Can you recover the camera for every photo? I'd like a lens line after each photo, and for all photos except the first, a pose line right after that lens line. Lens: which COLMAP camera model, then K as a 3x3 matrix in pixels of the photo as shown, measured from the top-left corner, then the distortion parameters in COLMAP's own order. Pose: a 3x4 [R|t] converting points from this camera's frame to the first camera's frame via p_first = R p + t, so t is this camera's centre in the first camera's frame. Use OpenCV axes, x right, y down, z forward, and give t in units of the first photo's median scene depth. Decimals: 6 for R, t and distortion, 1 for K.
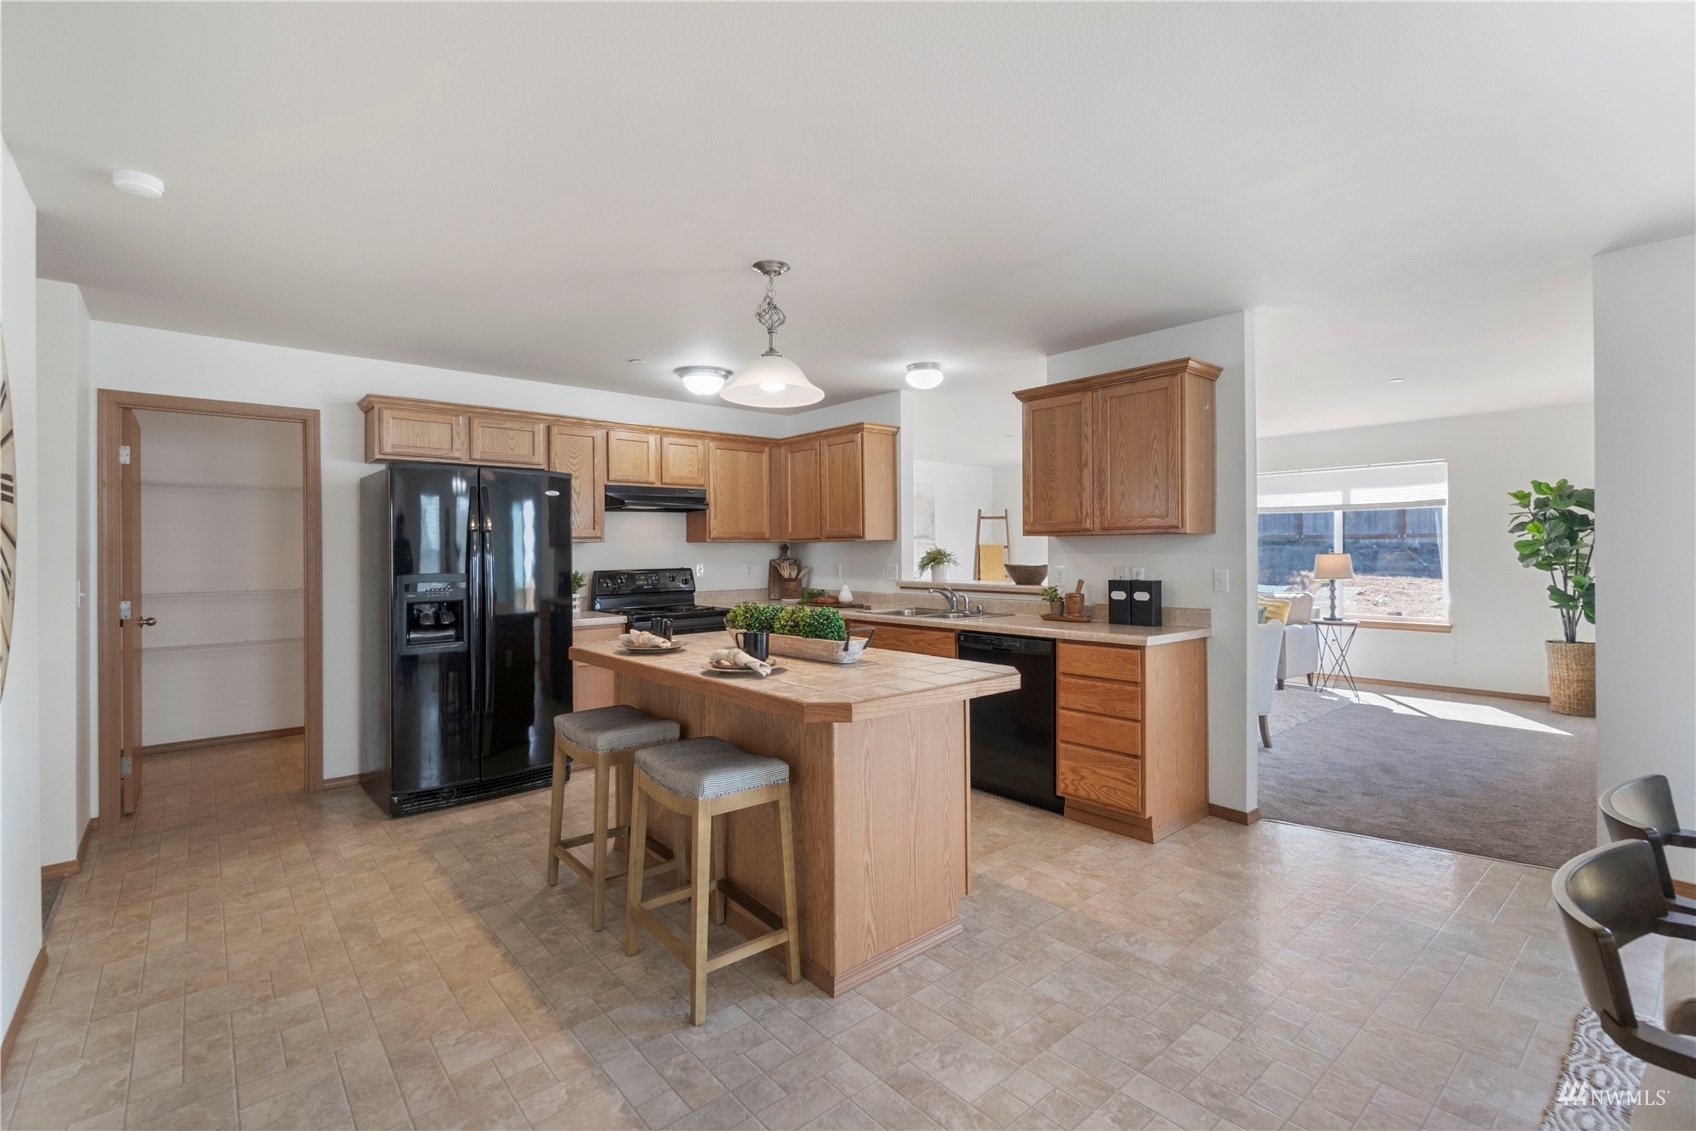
lens RADIAL K [[748.5, 0, 839.0], [0, 748.5, 557.4], [0, 0, 1]] dist [0.001005, 0.000279]
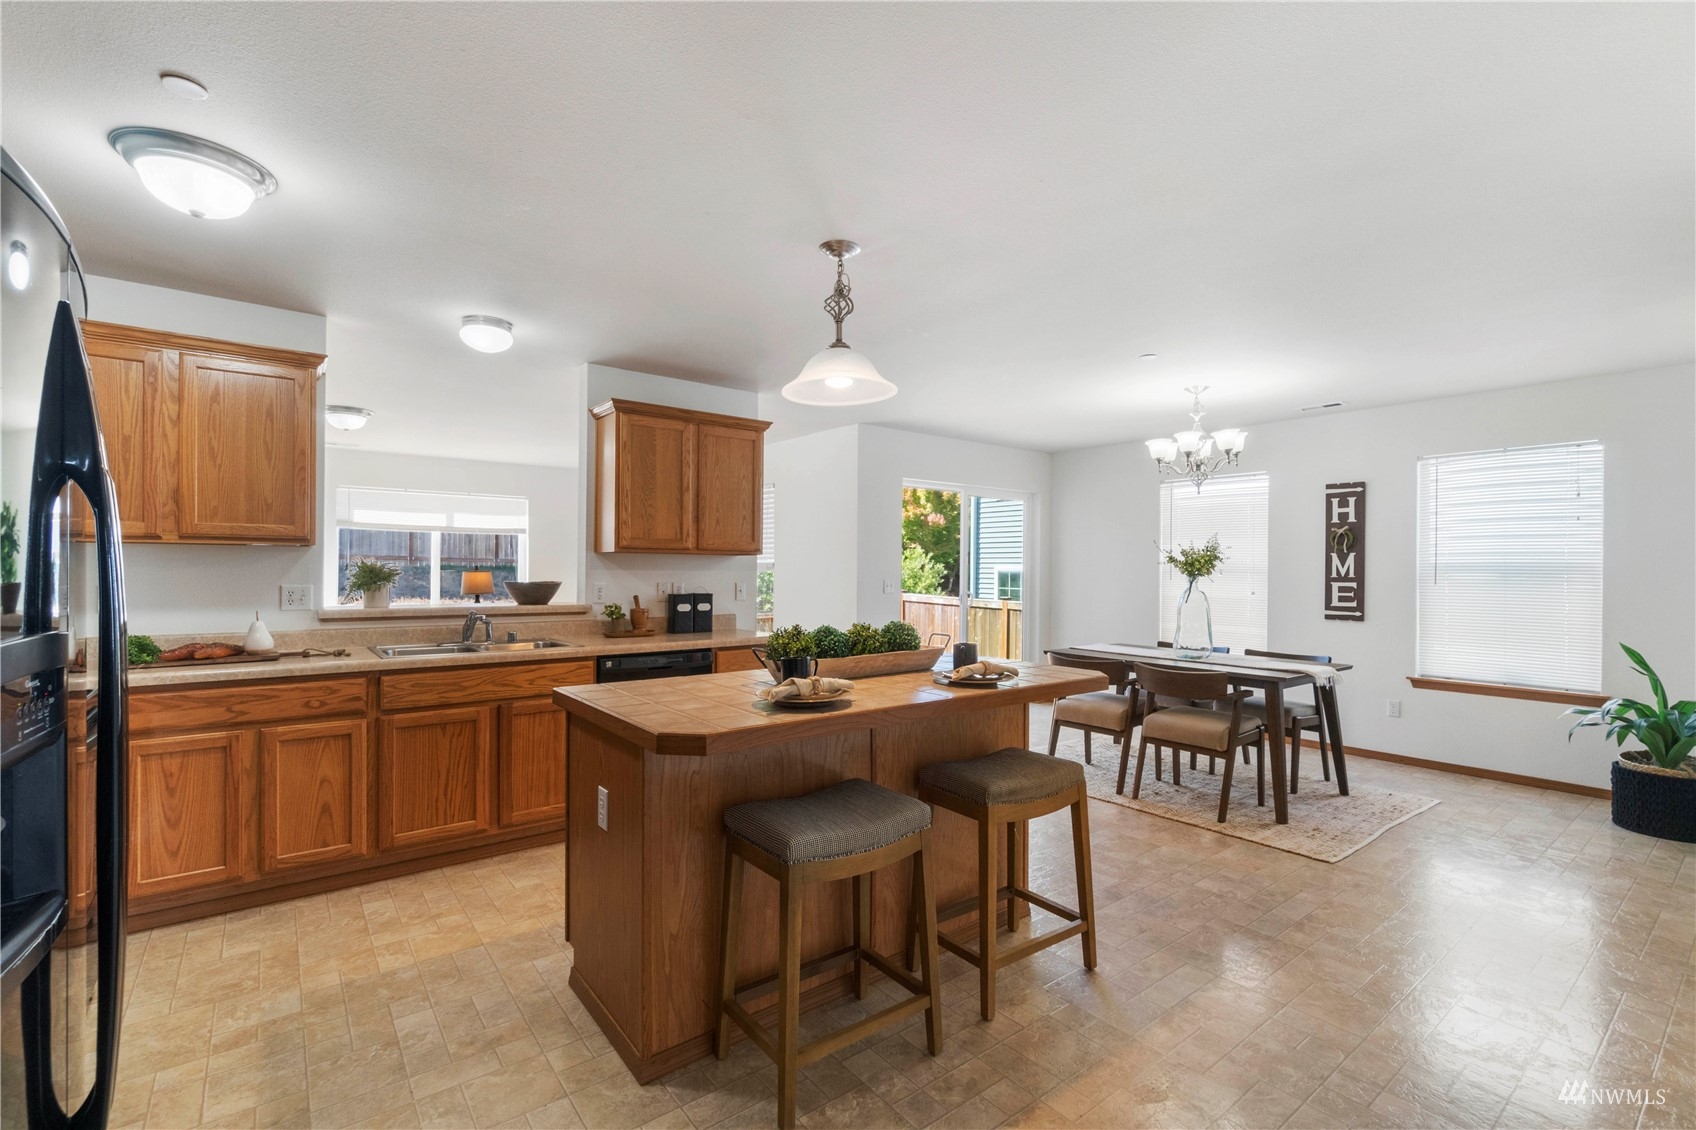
lens RADIAL K [[748.5, 0, 838.9], [0, 748.5, 567.9], [0, 0, 1]] dist [0.001005, 0.000279]
pose [[0.062136, 0.007471, 0.998040, -0.693288], [0.003941, 0.999962, -0.007730, 0.000735], [-0.998060, 0.004414, 0.062105, 0.657123]]
